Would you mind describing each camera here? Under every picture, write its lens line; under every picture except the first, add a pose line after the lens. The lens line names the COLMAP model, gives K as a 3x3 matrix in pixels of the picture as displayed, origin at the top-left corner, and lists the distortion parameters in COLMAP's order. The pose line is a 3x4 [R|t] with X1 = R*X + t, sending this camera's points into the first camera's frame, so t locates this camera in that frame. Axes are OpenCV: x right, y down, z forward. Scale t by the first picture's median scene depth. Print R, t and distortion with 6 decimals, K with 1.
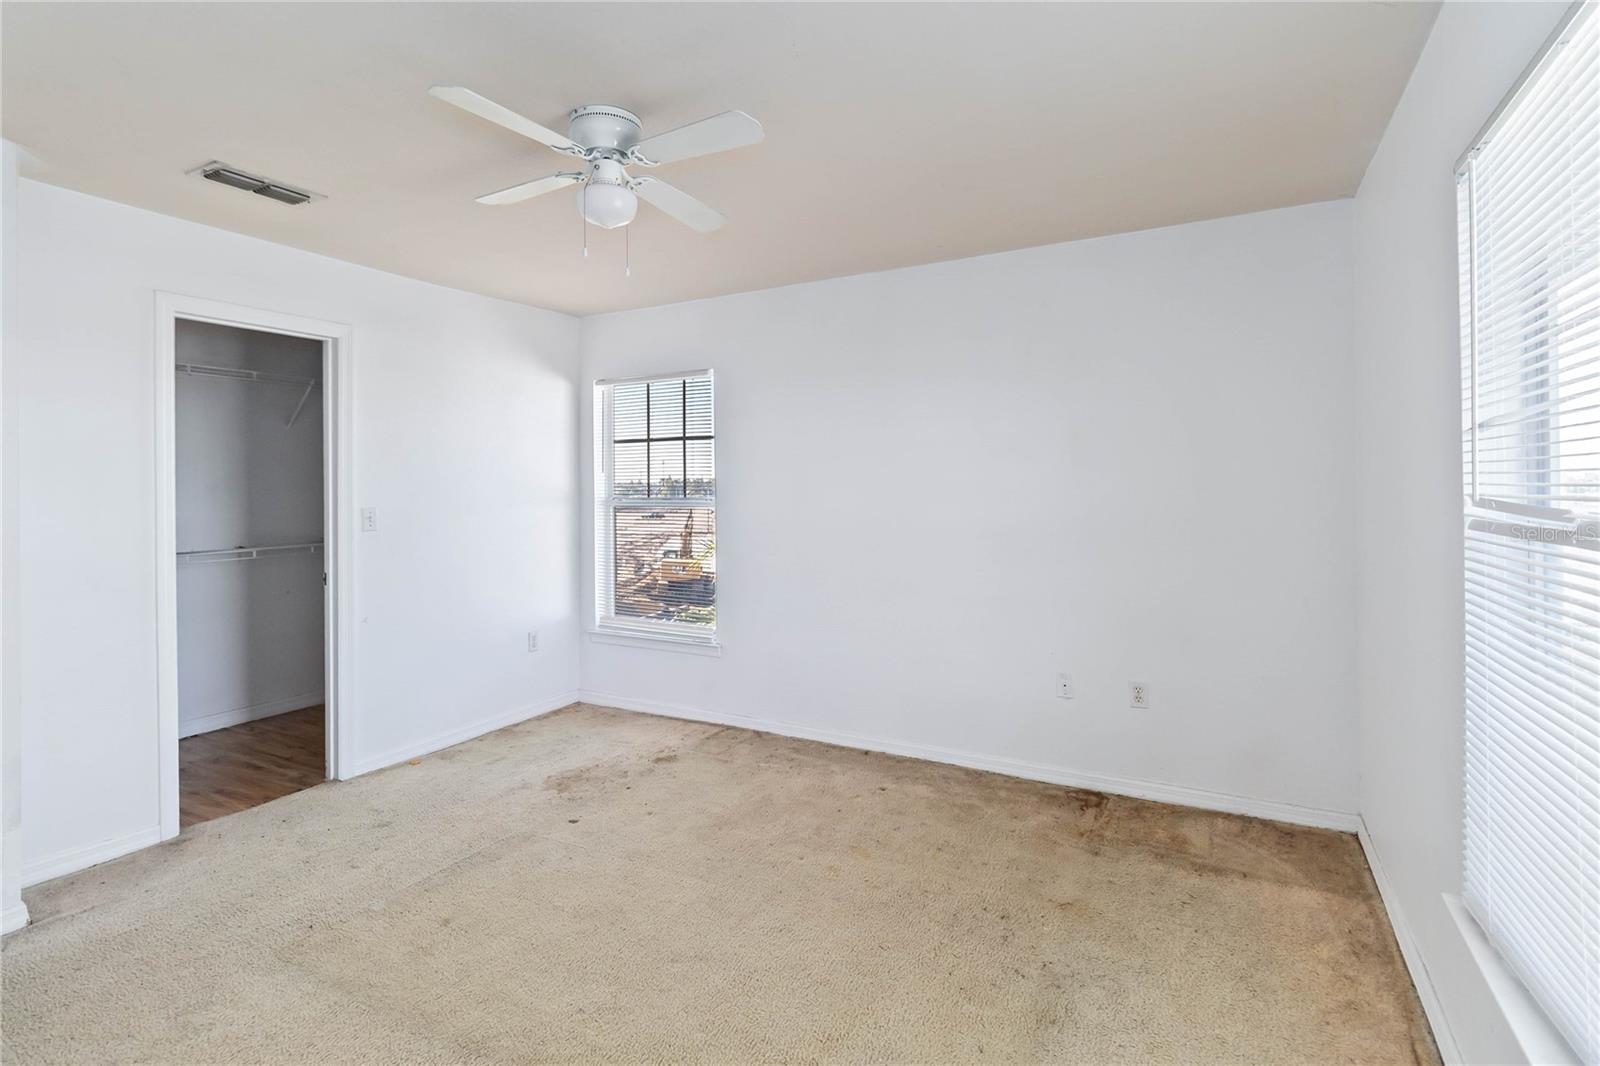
lens RADIAL K [[741.1, 0, 800.9], [0, 741.1, 489.5], [0, 0, 1]] dist [0.001935, -0.000607]
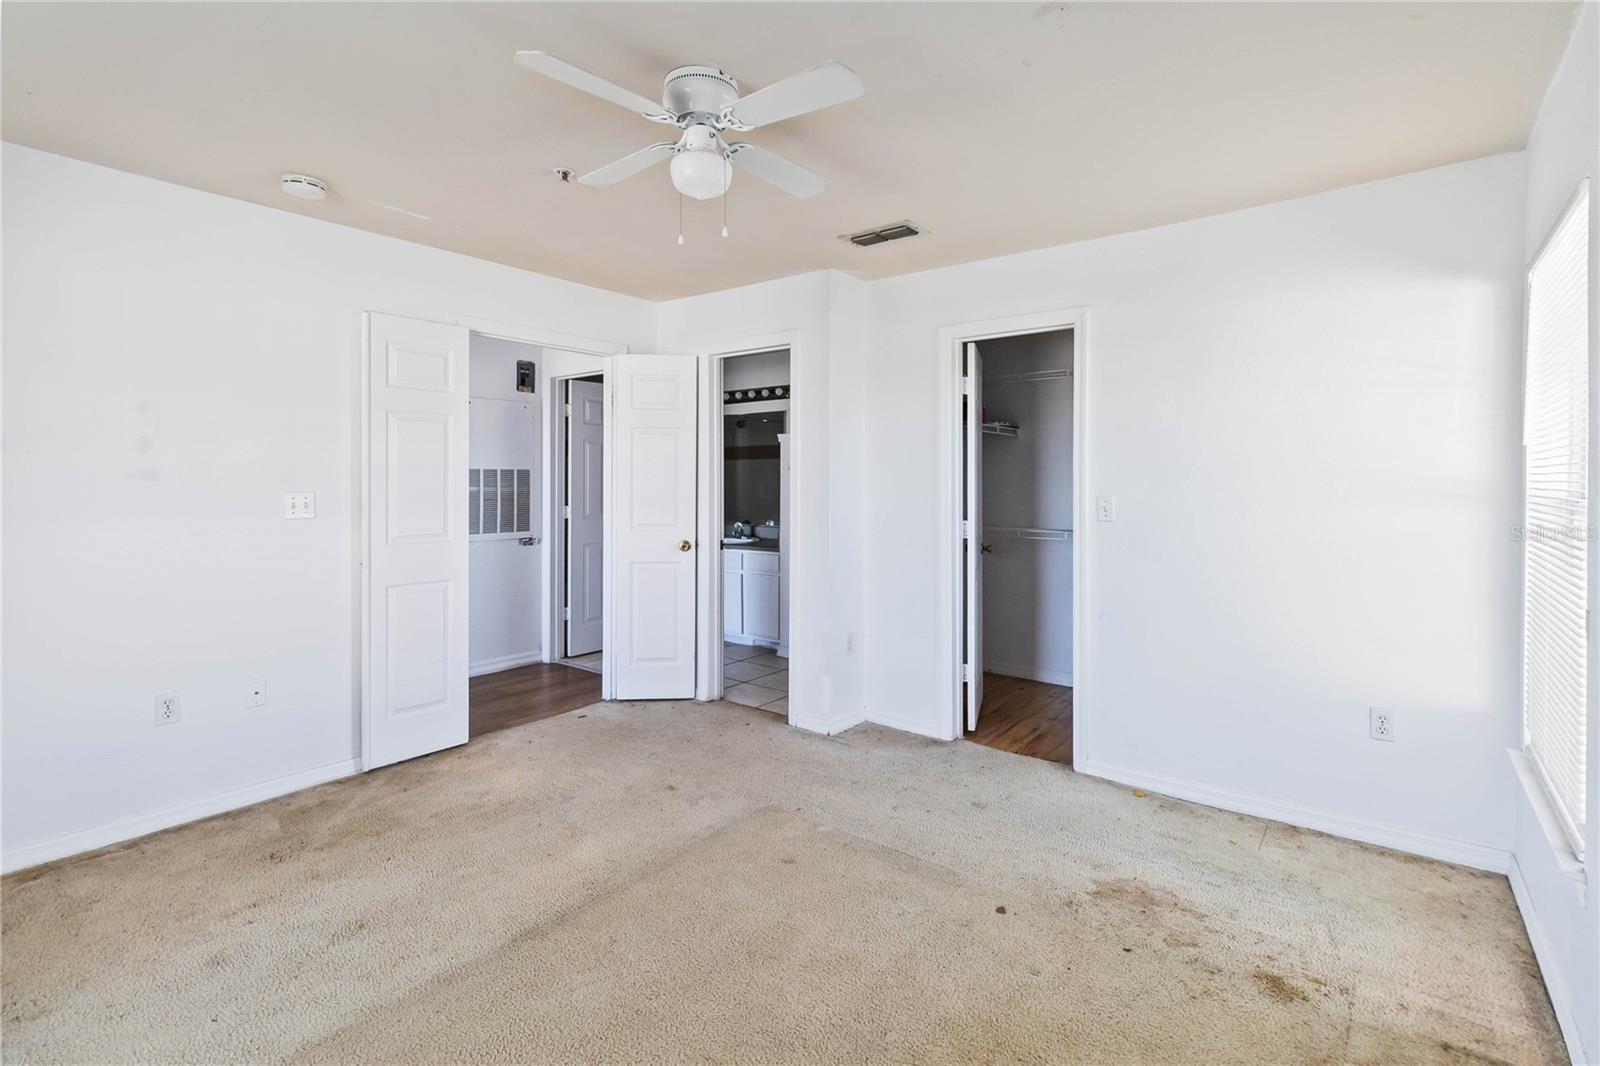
lens RADIAL K [[759.0, 0, 797.3], [0, 759.0, 474.9], [0, 0, 1]] dist [-0.001202, -0.000881]
pose [[-0.147541, 0.010098, -0.989004, 0.428505], [-0.004142, 0.999933, 0.010827, -0.010311], [0.989047, 0.005694, -0.147489, 0.778667]]
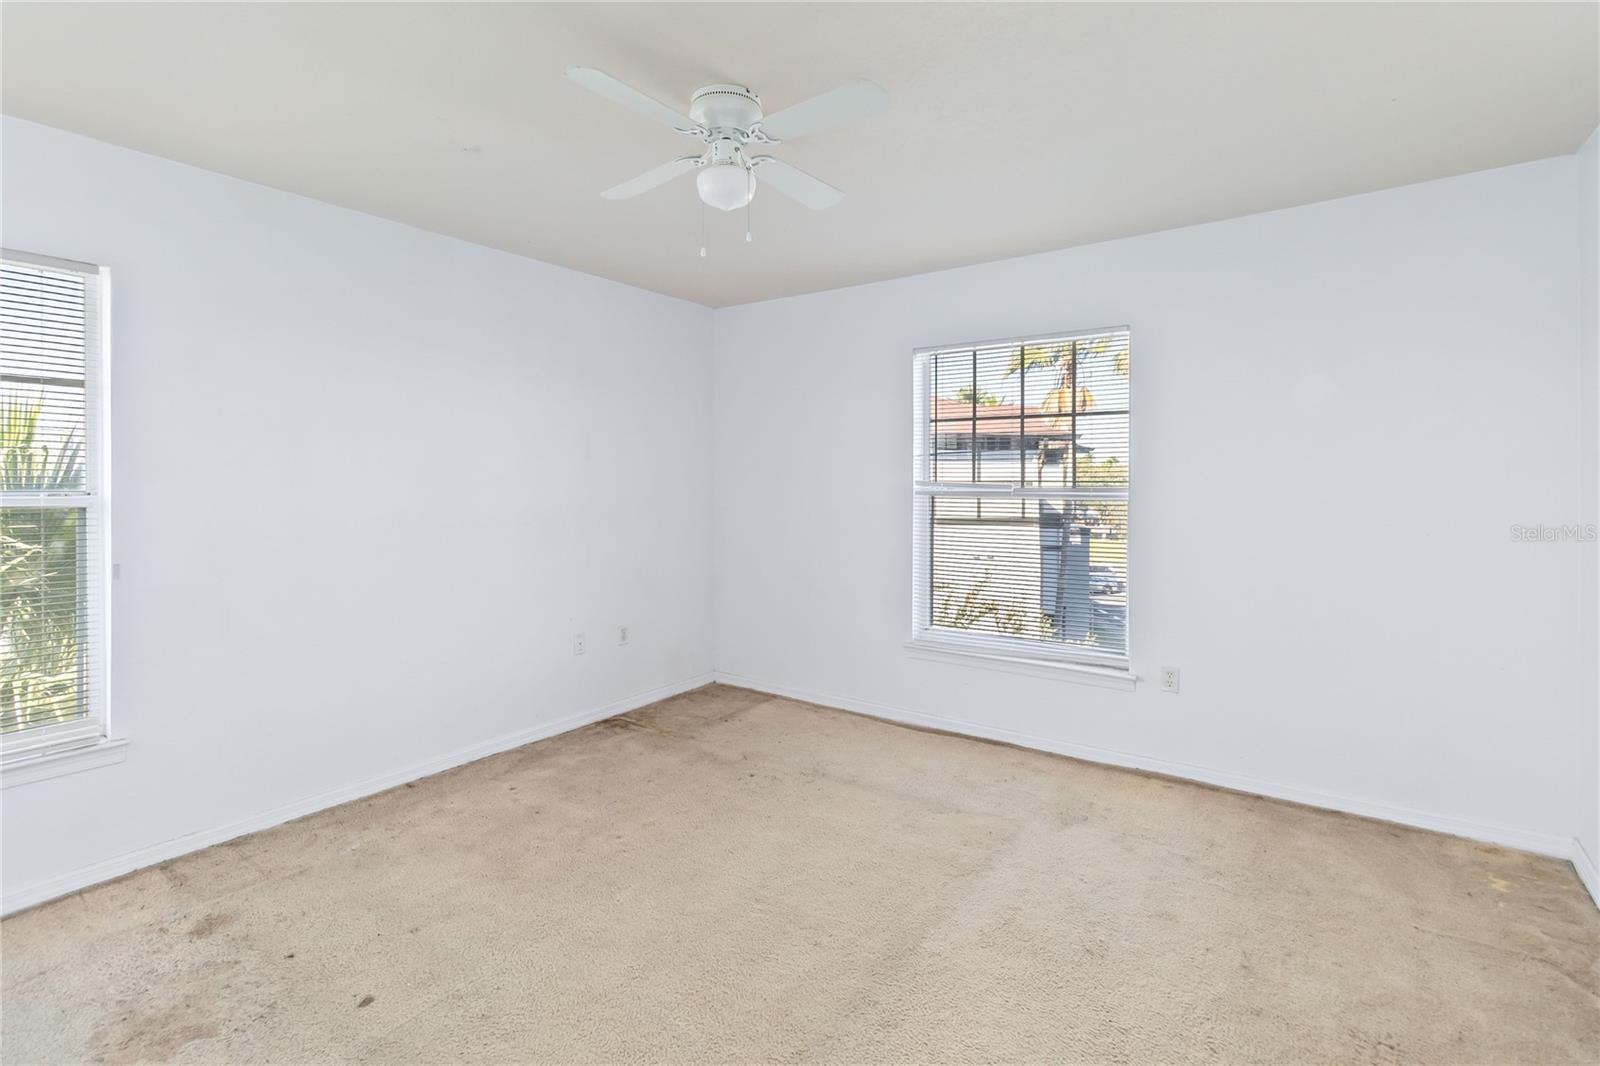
lens RADIAL K [[741.1, 0, 800.9], [0, 741.1, 489.5], [0, 0, 1]] dist [0.001935, -0.000607]
pose [[0.110854, 0.009867, 0.993788, -0.757453], [0.000642, 0.999950, -0.010000, 0.029638], [-0.993837, 0.001746, 0.110842, 0.500545]]
